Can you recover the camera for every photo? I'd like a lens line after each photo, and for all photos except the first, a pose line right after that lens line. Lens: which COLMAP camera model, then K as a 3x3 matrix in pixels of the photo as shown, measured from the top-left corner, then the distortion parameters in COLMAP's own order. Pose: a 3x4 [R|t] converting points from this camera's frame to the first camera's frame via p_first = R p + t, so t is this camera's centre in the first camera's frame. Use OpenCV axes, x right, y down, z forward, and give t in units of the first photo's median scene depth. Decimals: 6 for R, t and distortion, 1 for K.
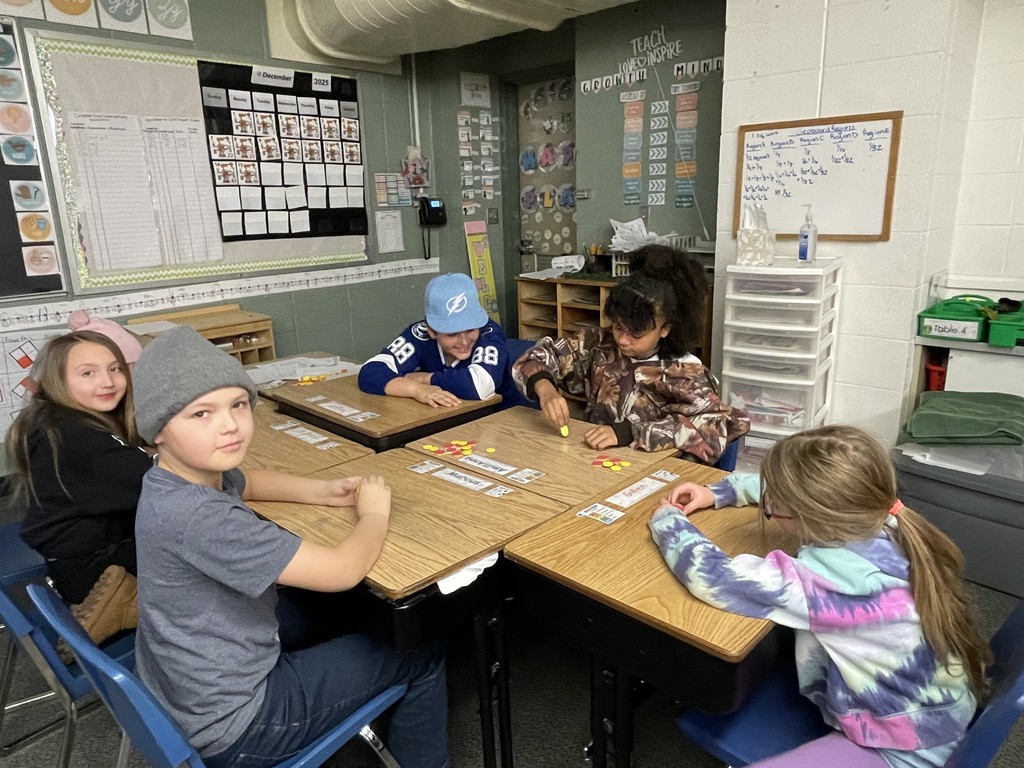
lens RADIAL K [[695.7, 0, 515.2], [0, 695.7, 377.9], [0, 0, 1]] dist [0.003123, -0.010936]
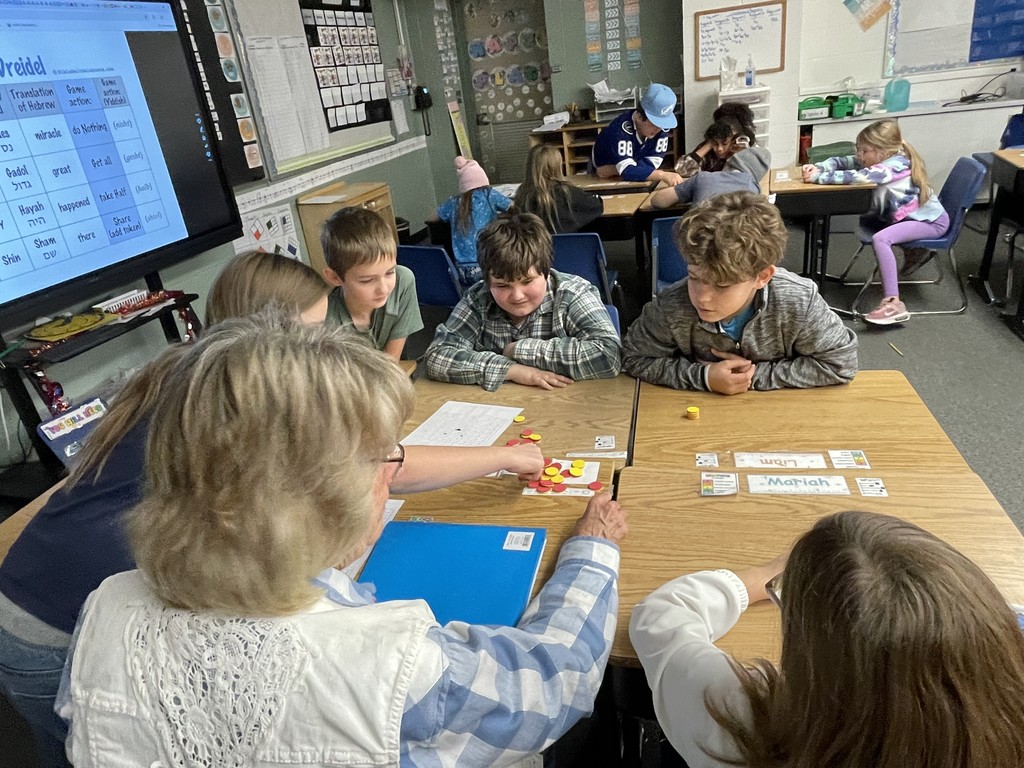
lens RADIAL K [[695.7, 0, 515.2], [0, 695.7, 377.9], [0, 0, 1]] dist [0.003123, -0.010936]
pose [[0.905696, -0.250528, 0.341980, -0.670468], [0.201662, 0.964187, 0.172266, 0.094358], [-0.372890, -0.087057, 0.923783, -0.380159]]
